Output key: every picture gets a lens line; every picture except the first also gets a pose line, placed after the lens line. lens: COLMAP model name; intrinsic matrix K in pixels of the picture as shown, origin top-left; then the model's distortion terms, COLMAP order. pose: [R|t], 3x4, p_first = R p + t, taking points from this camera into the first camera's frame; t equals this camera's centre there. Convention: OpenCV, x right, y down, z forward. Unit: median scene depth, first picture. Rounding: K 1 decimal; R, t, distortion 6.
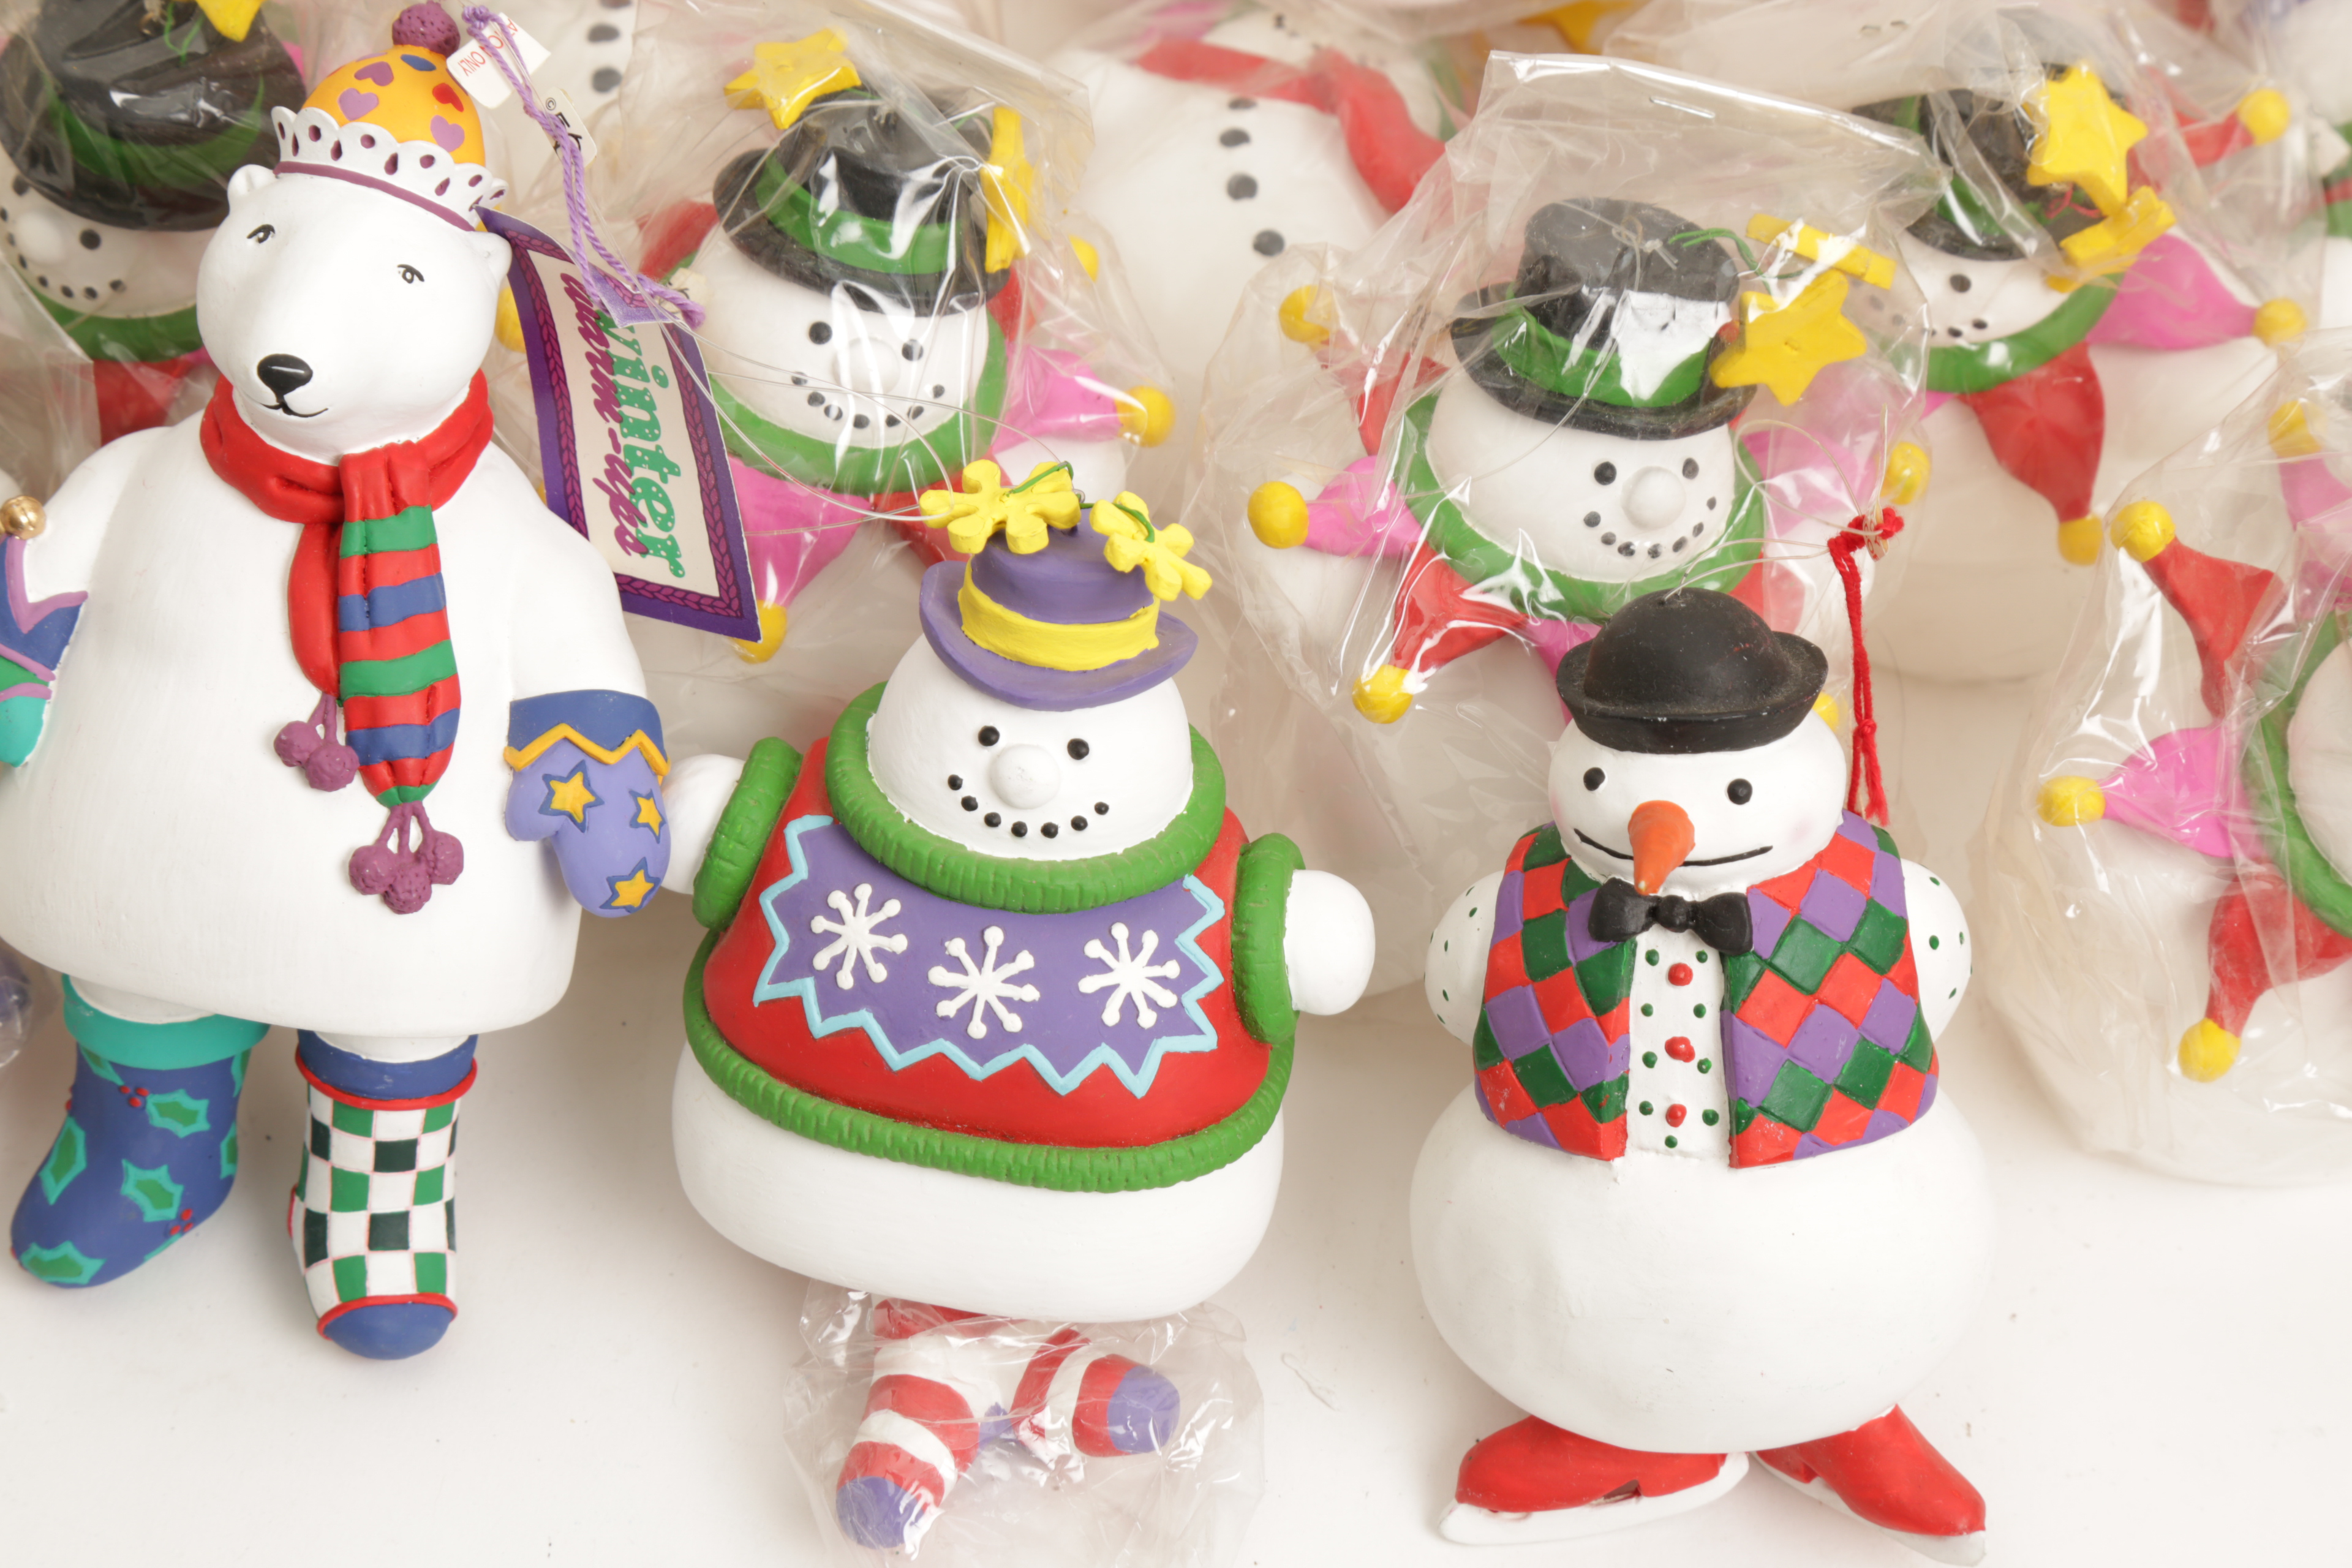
lens RADIAL K [[6162.1, 0, 1176.8], [0, 6162.1, 763.3], [0, 0, 1]] dist [0.437647, 0.398451]
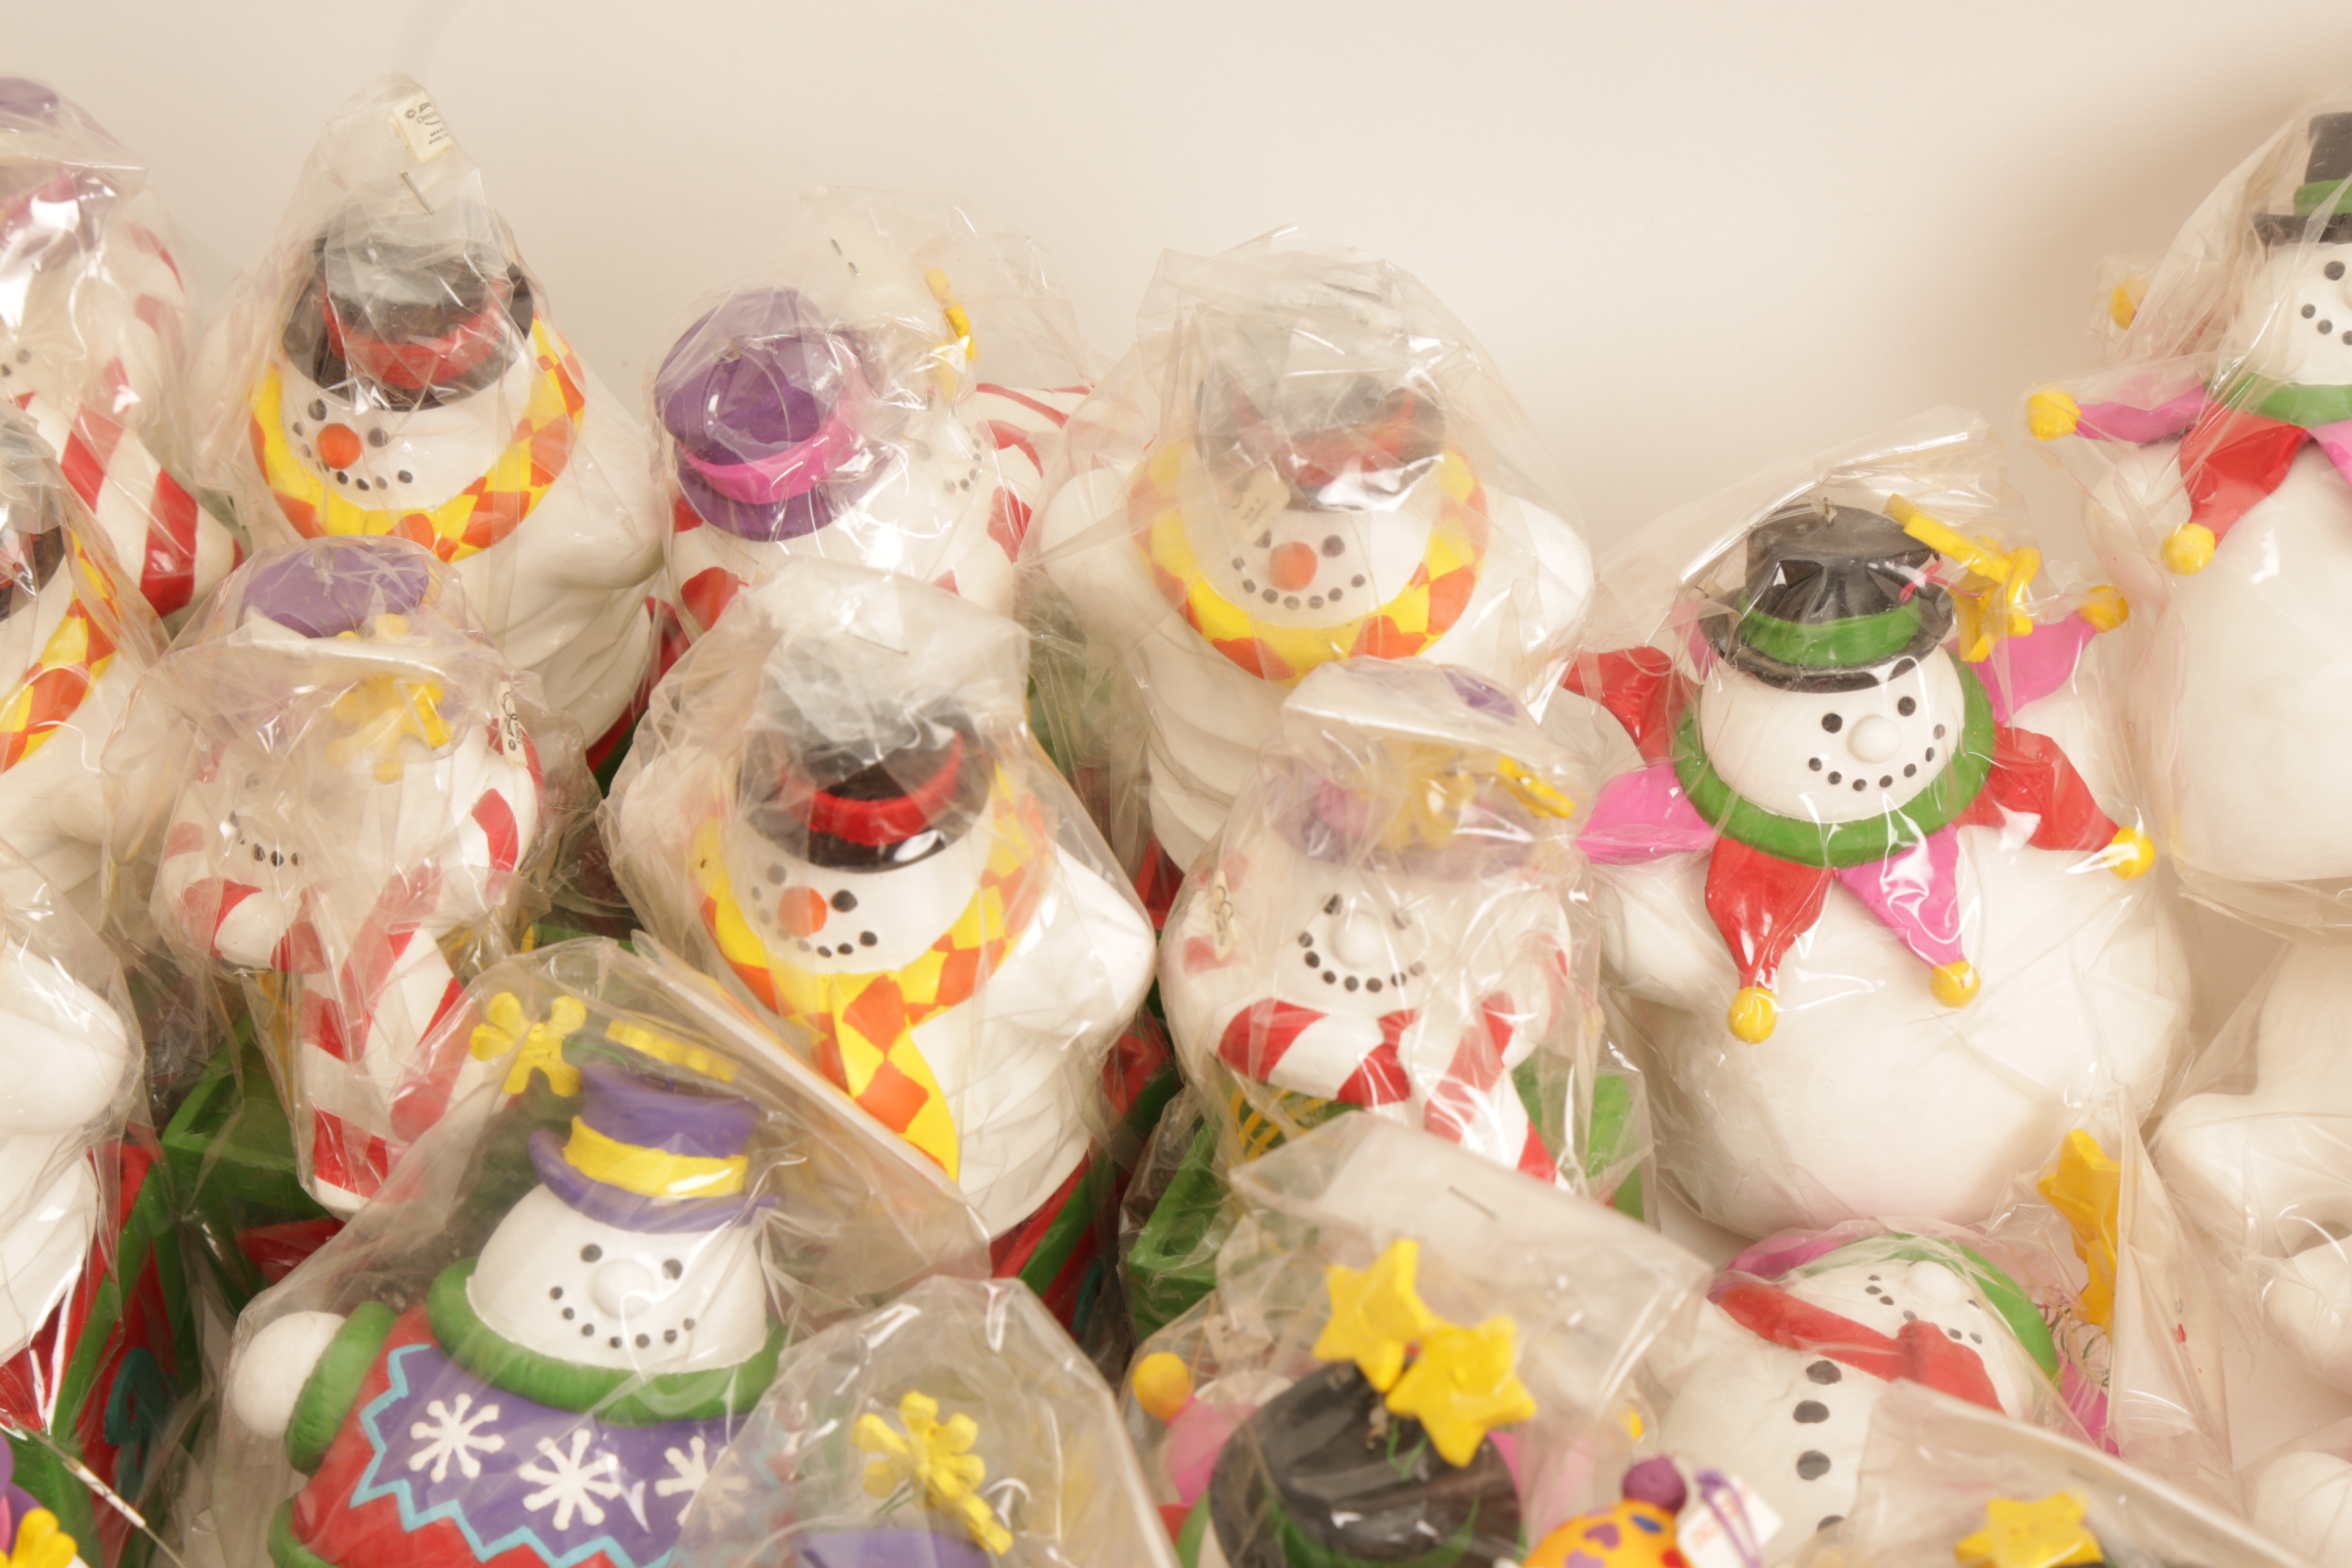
lens RADIAL K [[6162.1, 0, 1176.8], [0, 6162.1, 763.3], [0, 0, 1]] dist [0.437647, 0.398451]
pose [[0.984960, 0.056293, -0.163352, -0.041110], [-0.074977, 0.991036, -0.110570, -0.115116], [0.155664, 0.121155, 0.980352, 0.021199]]
